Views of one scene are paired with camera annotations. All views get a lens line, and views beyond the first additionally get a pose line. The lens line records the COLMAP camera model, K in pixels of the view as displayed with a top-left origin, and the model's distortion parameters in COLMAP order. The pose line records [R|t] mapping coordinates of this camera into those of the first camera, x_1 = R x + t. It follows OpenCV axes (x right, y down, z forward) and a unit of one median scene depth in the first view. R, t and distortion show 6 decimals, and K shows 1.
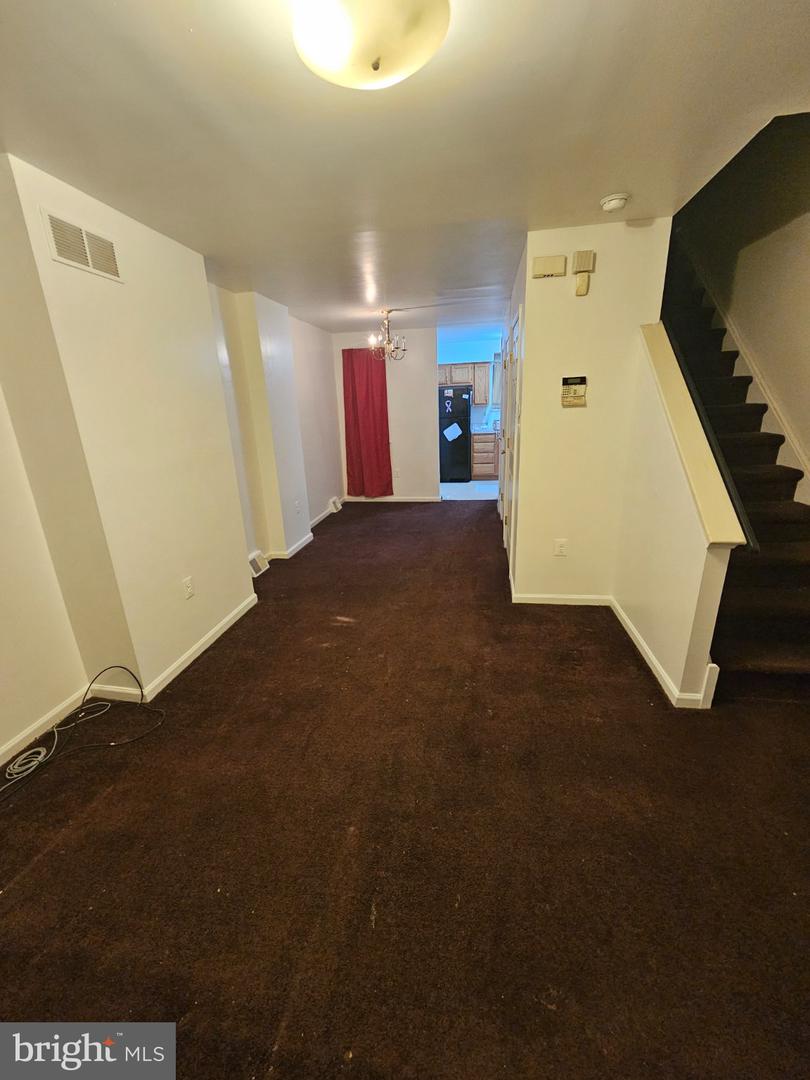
lens RADIAL K [[430.8, 0, 405.0], [0, 430.8, 540.0], [0, 0, 1]] dist [0.000739, 0.000015]
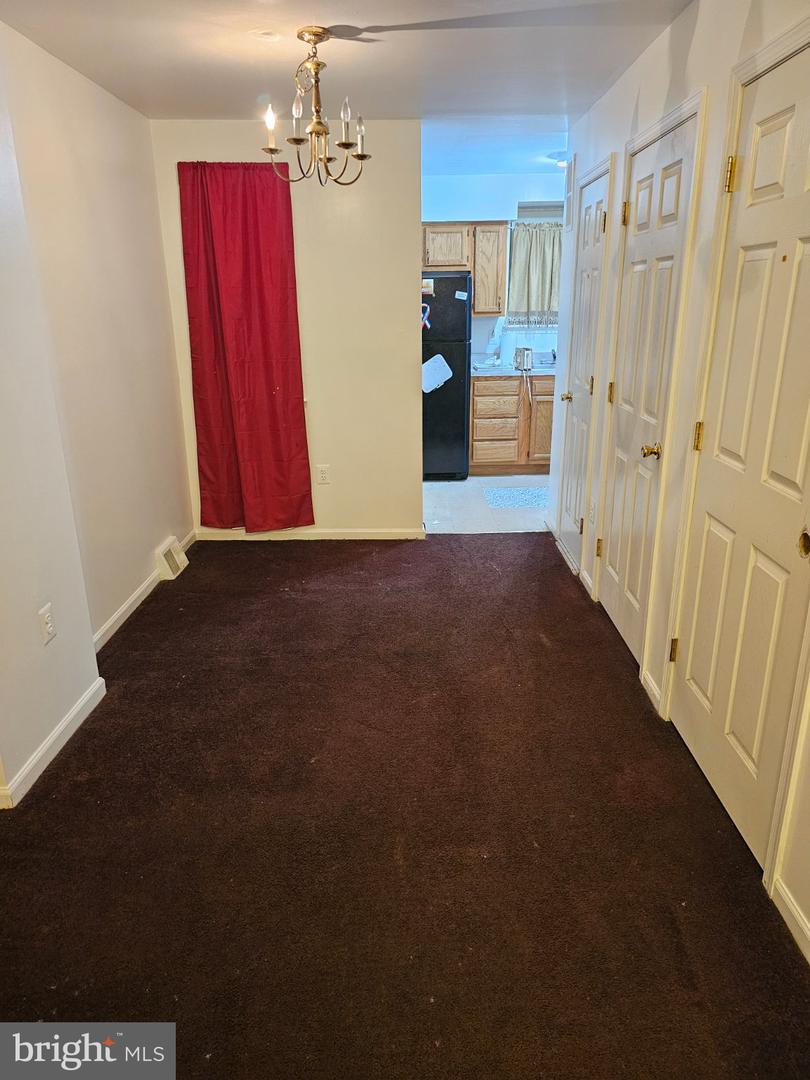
lens RADIAL K [[716.1, 0, 405.0], [0, 716.1, 540.0], [0, 0, 1]] dist [0.050614, -0.000777]
pose [[0.987873, -0.018503, 0.154159, -0.047619], [0.017419, 0.999813, 0.008377, -0.094097], [-0.154285, -0.005590, 0.988011, 0.292187]]
